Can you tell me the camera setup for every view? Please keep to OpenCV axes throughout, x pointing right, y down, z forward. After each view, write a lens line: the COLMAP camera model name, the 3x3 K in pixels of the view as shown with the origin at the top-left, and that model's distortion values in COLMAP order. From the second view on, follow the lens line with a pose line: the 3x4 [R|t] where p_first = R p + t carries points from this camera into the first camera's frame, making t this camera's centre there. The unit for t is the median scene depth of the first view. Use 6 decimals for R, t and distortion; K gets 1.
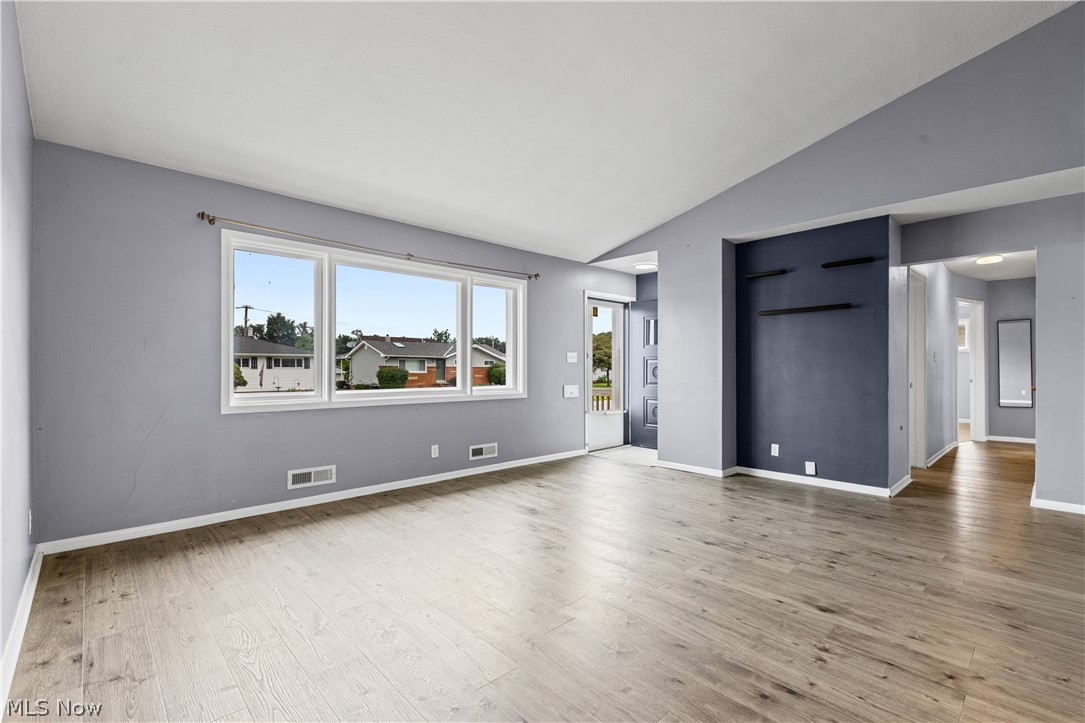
lens RADIAL K [[478.5, 0, 571.4], [0, 478.5, 369.0], [0, 0, 1]] dist [0.014381, -0.010972]
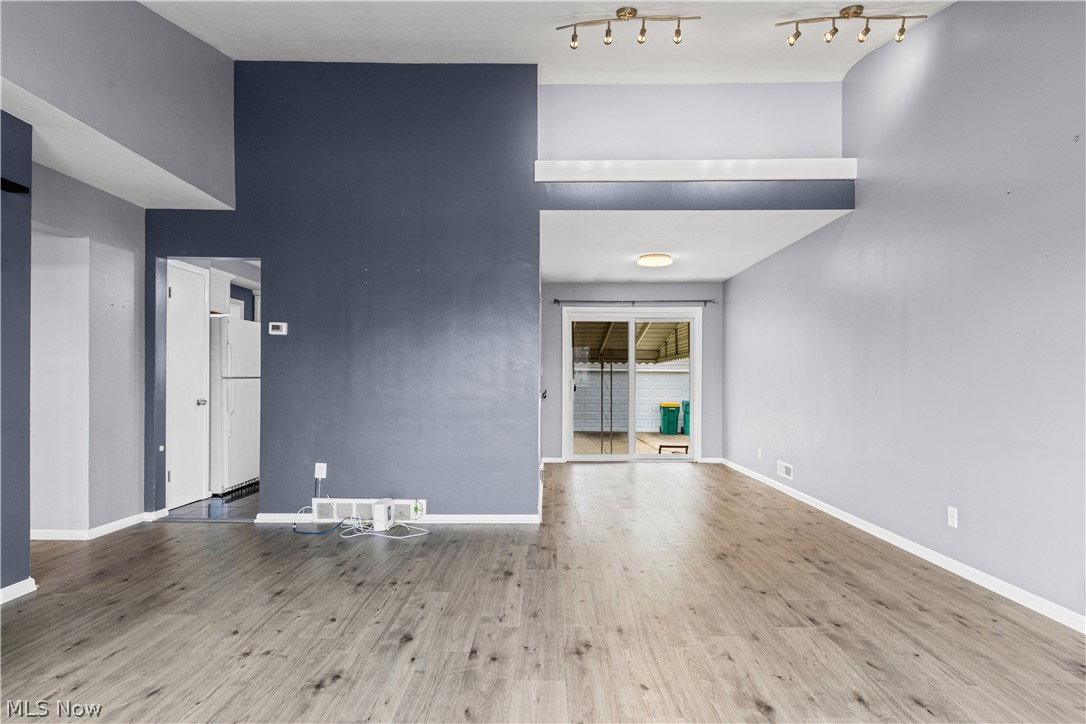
lens RADIAL K [[564.6, 0, 537.2], [0, 564.6, 385.2], [0, 0, 1]] dist [0.003526, -0.001031]
pose [[-0.703912, -0.008147, 0.710240, -0.333521], [-0.001538, 0.999949, 0.009946, -0.002481], [-0.710285, 0.005909, -0.703889, 1.172103]]
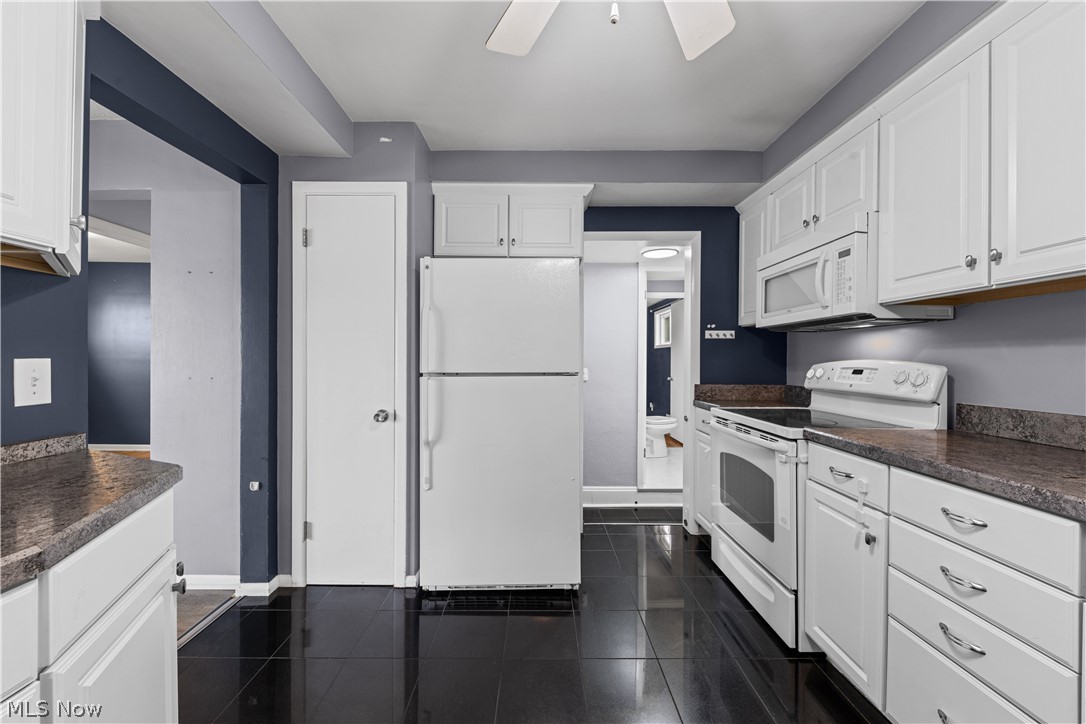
lens RADIAL K [[403.2, 0, 562.0], [0, 403.2, 358.5], [0, 0, 1]] dist [0.008040, -0.000166]
pose [[0.658500, 0.007321, 0.752545, 0.965882], [-0.004418, 0.999973, -0.005863, -0.024333], [-0.752568, 0.000536, 0.658514, 0.228028]]
